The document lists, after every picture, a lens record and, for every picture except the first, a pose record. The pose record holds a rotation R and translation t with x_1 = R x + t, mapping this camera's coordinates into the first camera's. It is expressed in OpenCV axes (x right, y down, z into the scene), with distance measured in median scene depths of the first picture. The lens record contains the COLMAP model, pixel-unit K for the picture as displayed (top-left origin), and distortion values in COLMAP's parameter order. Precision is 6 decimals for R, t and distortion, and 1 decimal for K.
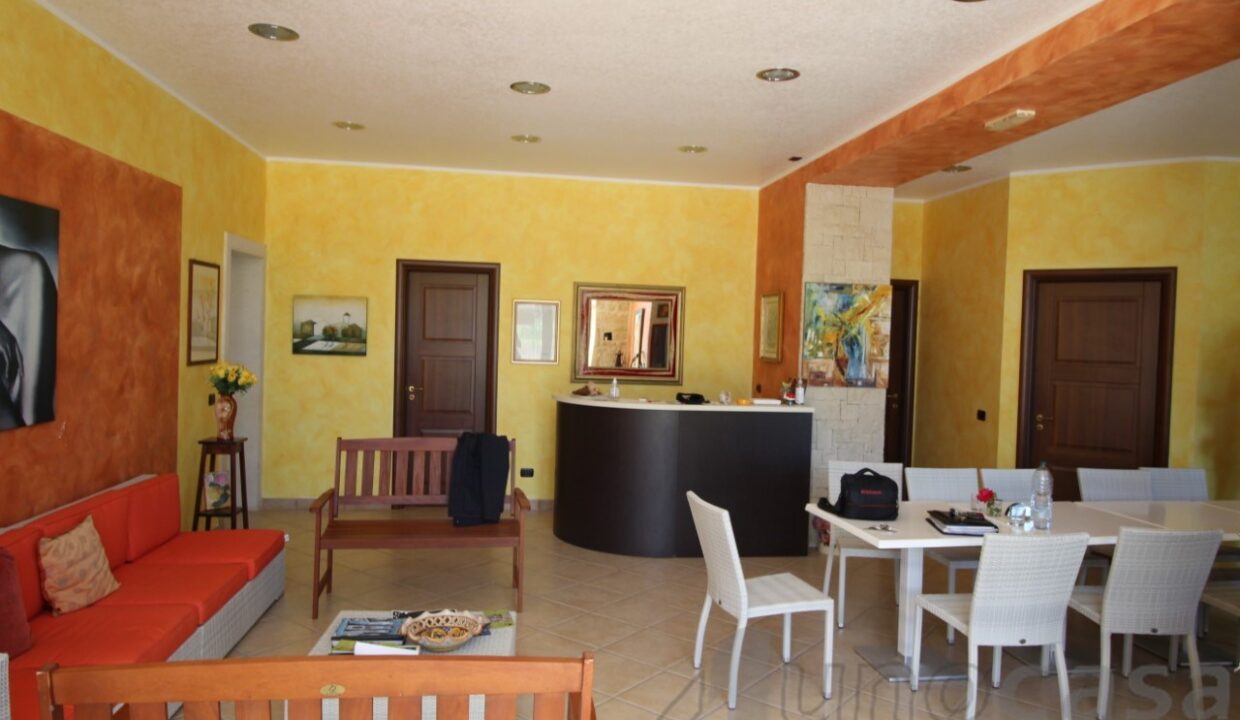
lens RADIAL K [[830.6, 0, 626.3], [0, 830.6, 355.8], [0, 0, 1]] dist [0.003490, -0.006306]
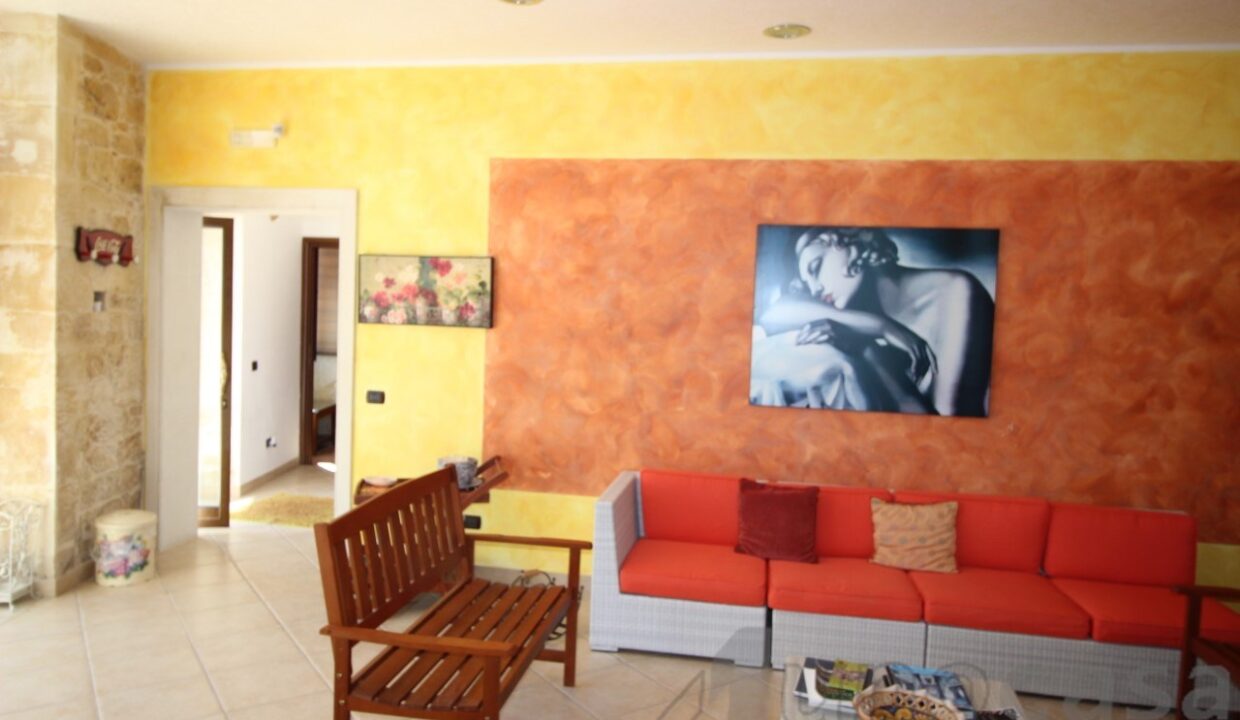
lens RADIAL K [[830.6, 0, 626.3], [0, 830.6, 355.8], [0, 0, 1]] dist [0.003490, -0.006306]
pose [[-0.280535, 0.003651, -0.959837, 0.555416], [-0.073156, 0.997003, 0.025174, 0.002058], [0.957052, 0.077281, -0.279427, 0.899429]]
